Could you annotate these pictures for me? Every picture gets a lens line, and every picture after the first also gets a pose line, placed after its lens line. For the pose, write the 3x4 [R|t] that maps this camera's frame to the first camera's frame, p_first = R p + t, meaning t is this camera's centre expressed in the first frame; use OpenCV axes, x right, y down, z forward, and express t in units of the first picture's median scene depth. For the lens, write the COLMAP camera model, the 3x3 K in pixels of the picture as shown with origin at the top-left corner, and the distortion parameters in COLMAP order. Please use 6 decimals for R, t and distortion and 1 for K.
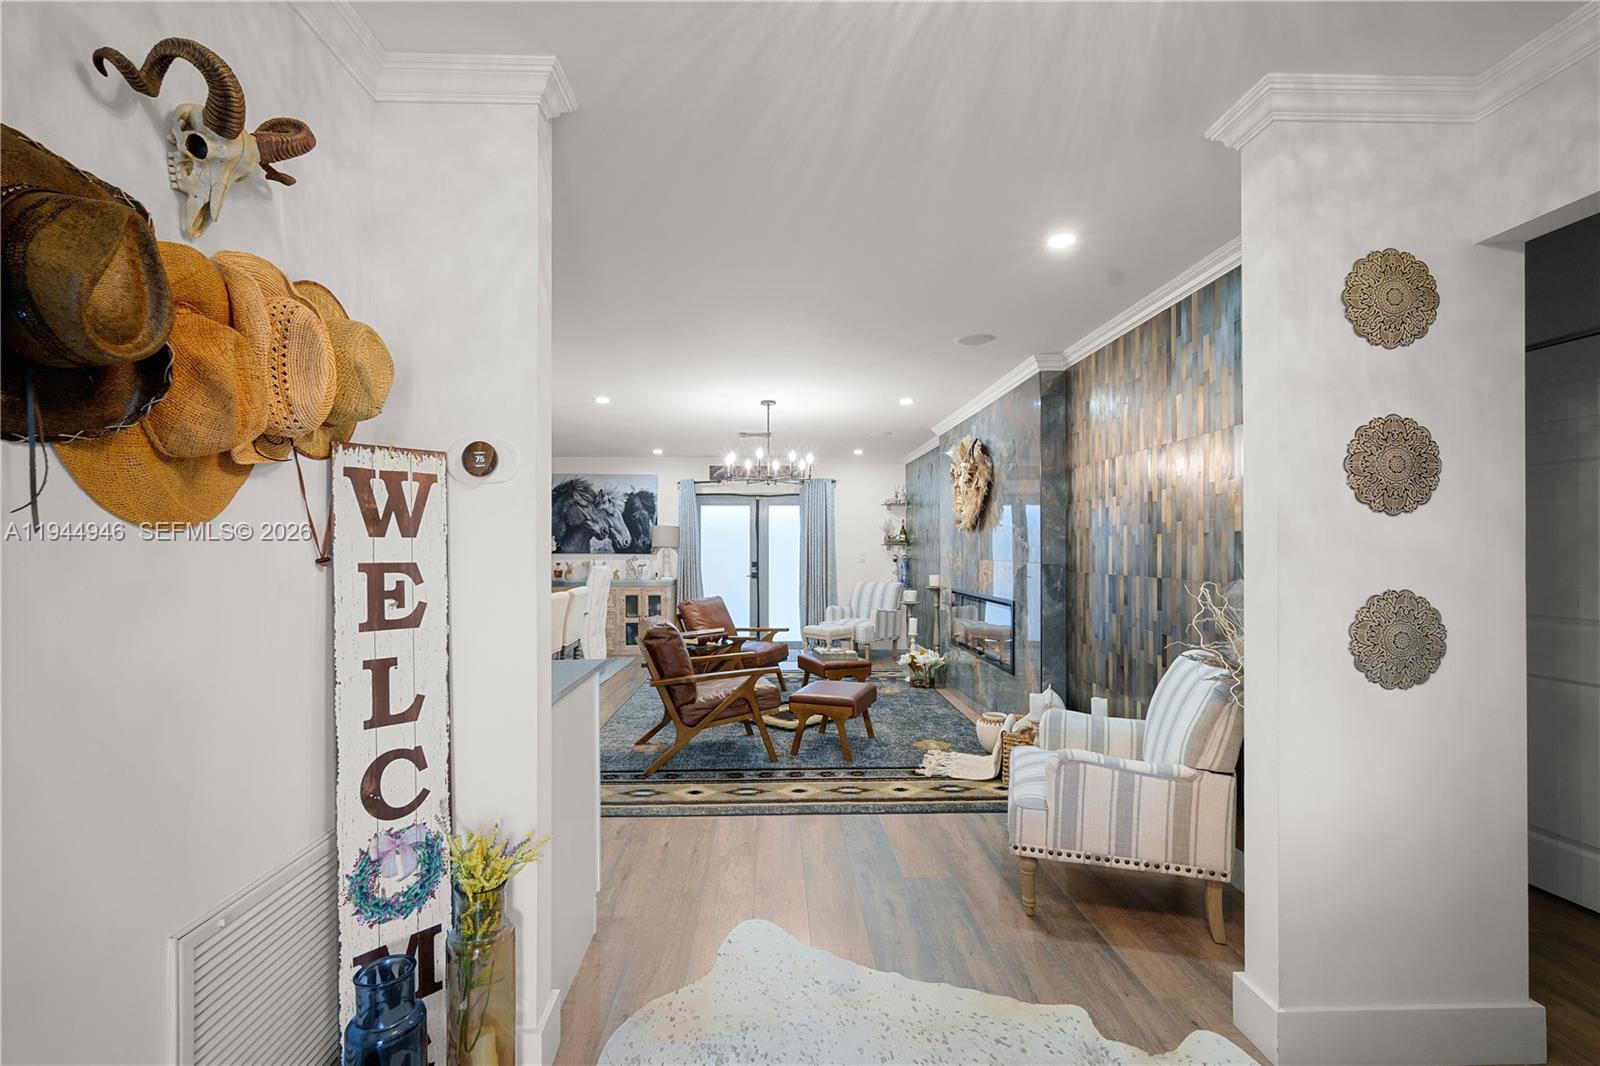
lens RADIAL K [[700.5, 0, 783.2], [0, 700.5, 543.9], [0, 0, 1]] dist [-0.009278, 0.005305]
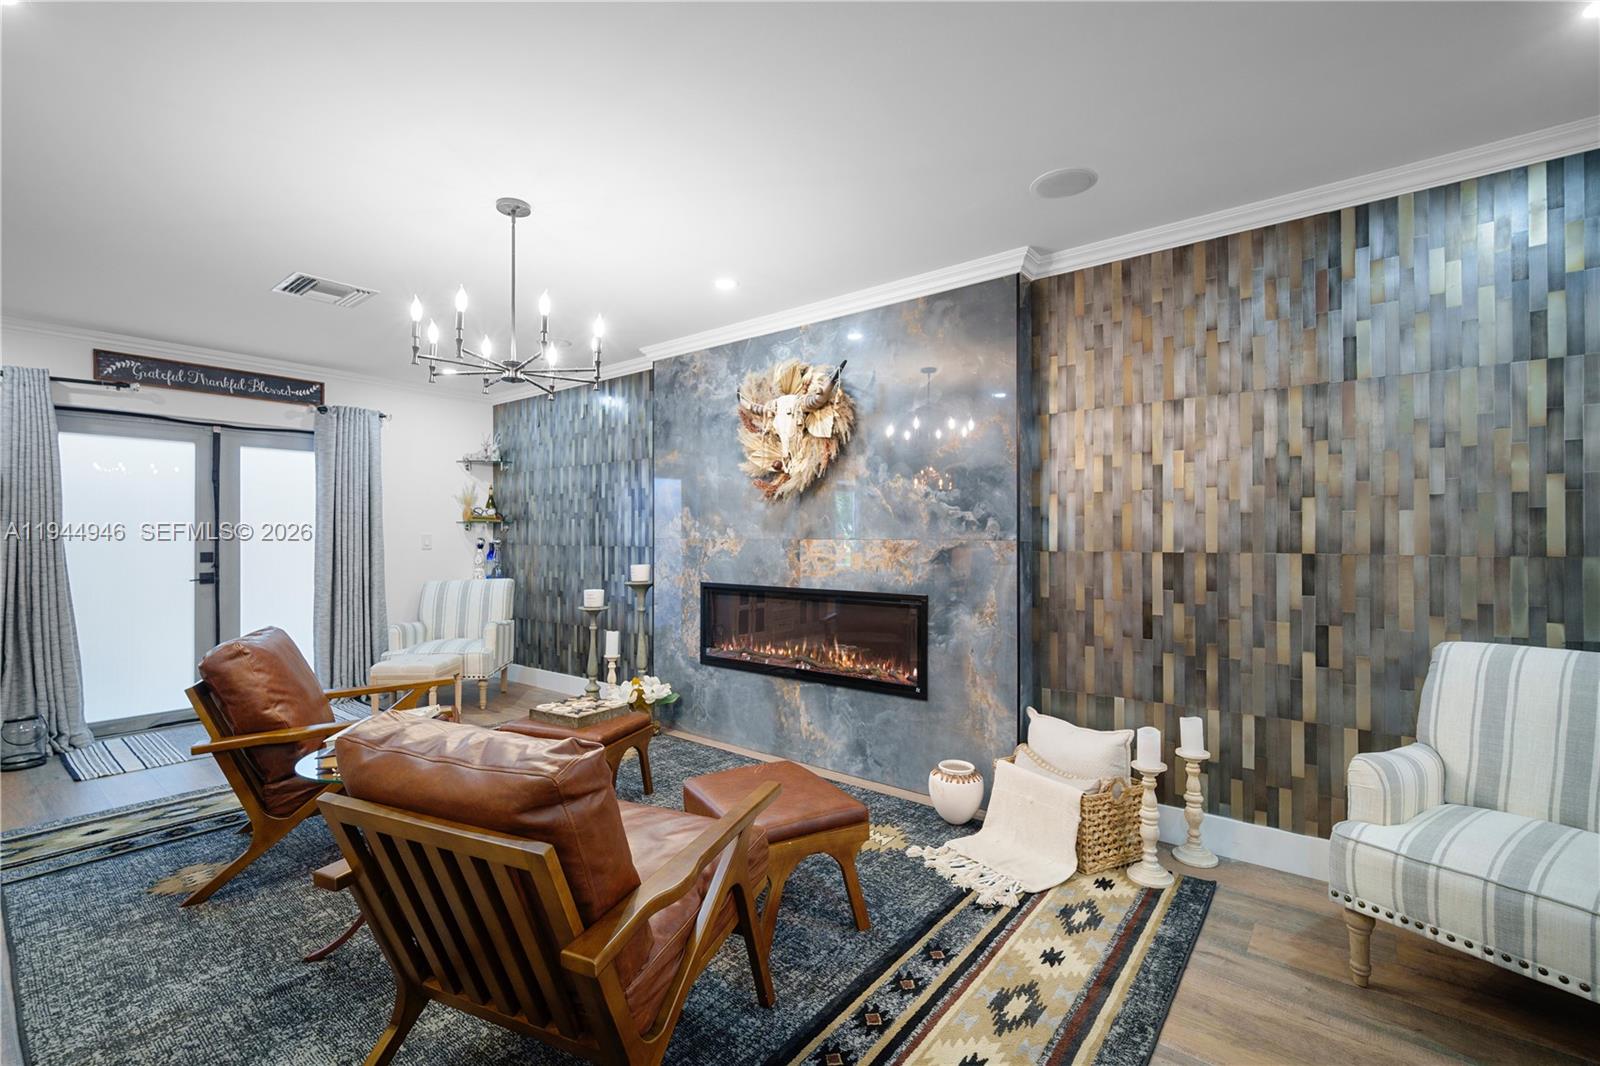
lens RADIAL K [[700.5, 0, 791.0], [0, 700.5, 534.9], [0, 0, 1]] dist [-0.009278, 0.005305]
pose [[0.648680, 0.000459, 0.761061, -0.159918], [-0.003595, 0.999991, 0.002460, 0.010147], [-0.761053, -0.004332, 0.648675, 0.343454]]
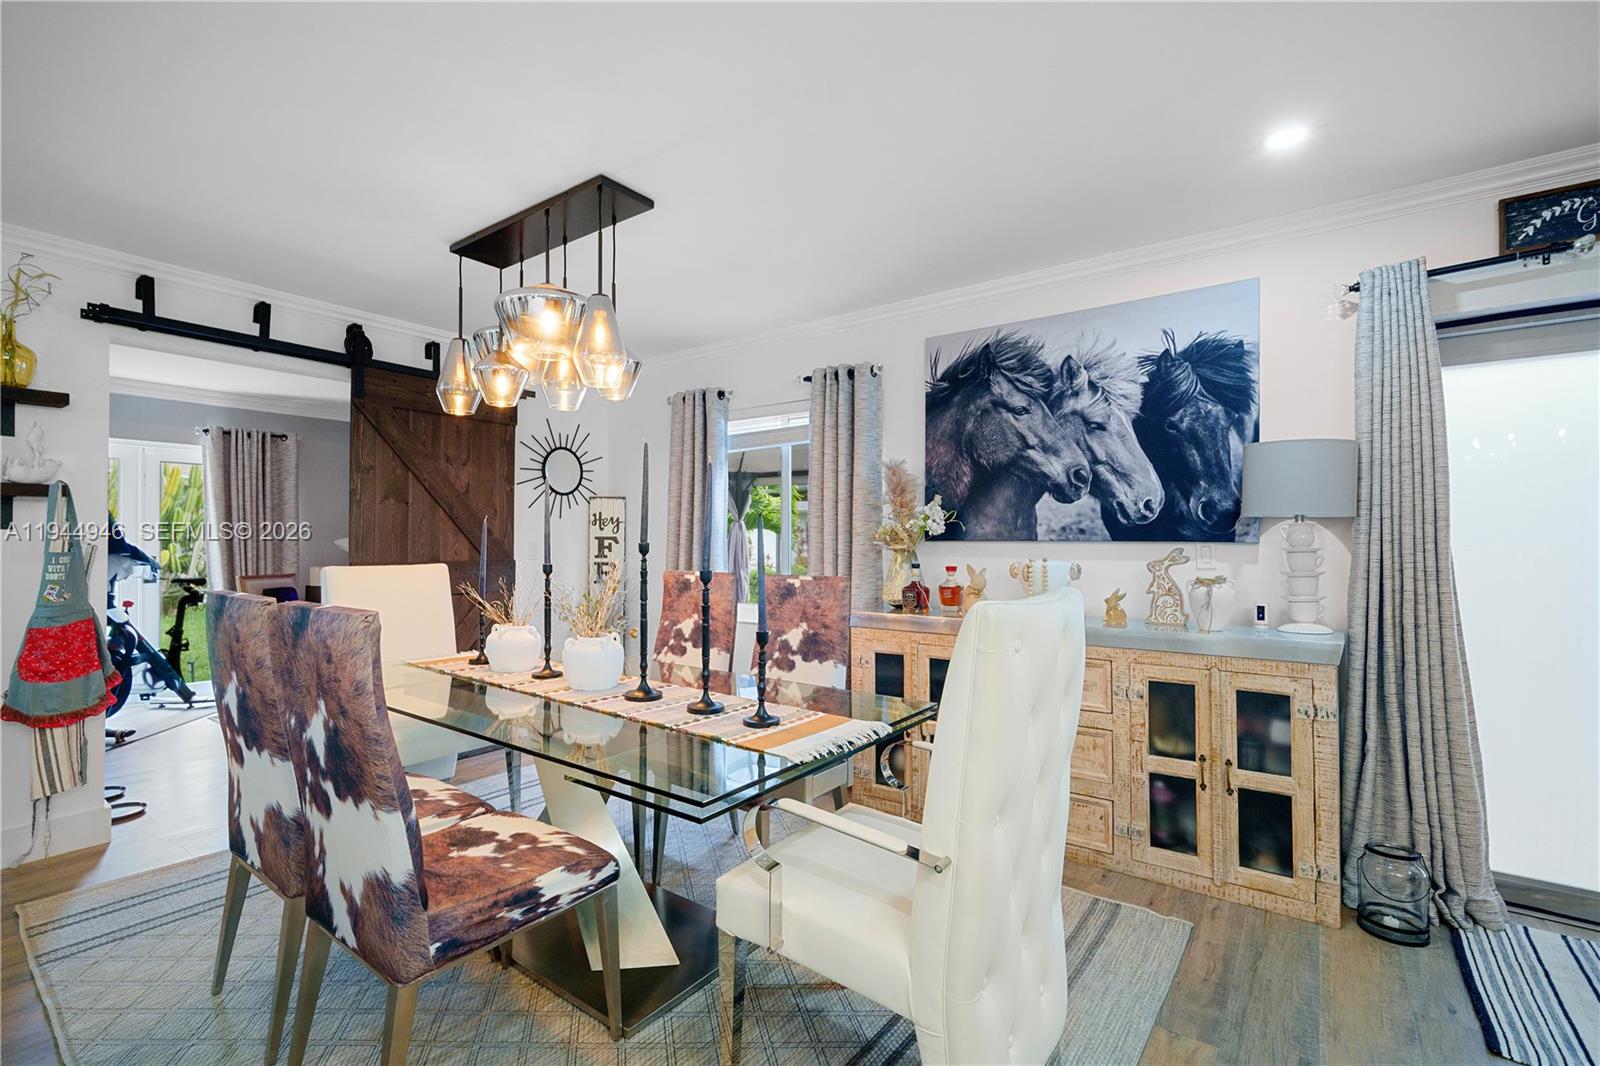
lens RADIAL K [[700.5, 0, 798.7], [0, 700.5, 533.6], [0, 0, 1]] dist [-0.009278, 0.005305]
pose [[0.791076, -0.005253, -0.611695, -0.154644], [0.003910, 0.999986, -0.003531, 0.010989], [0.611705, 0.000401, 0.791086, 0.648162]]
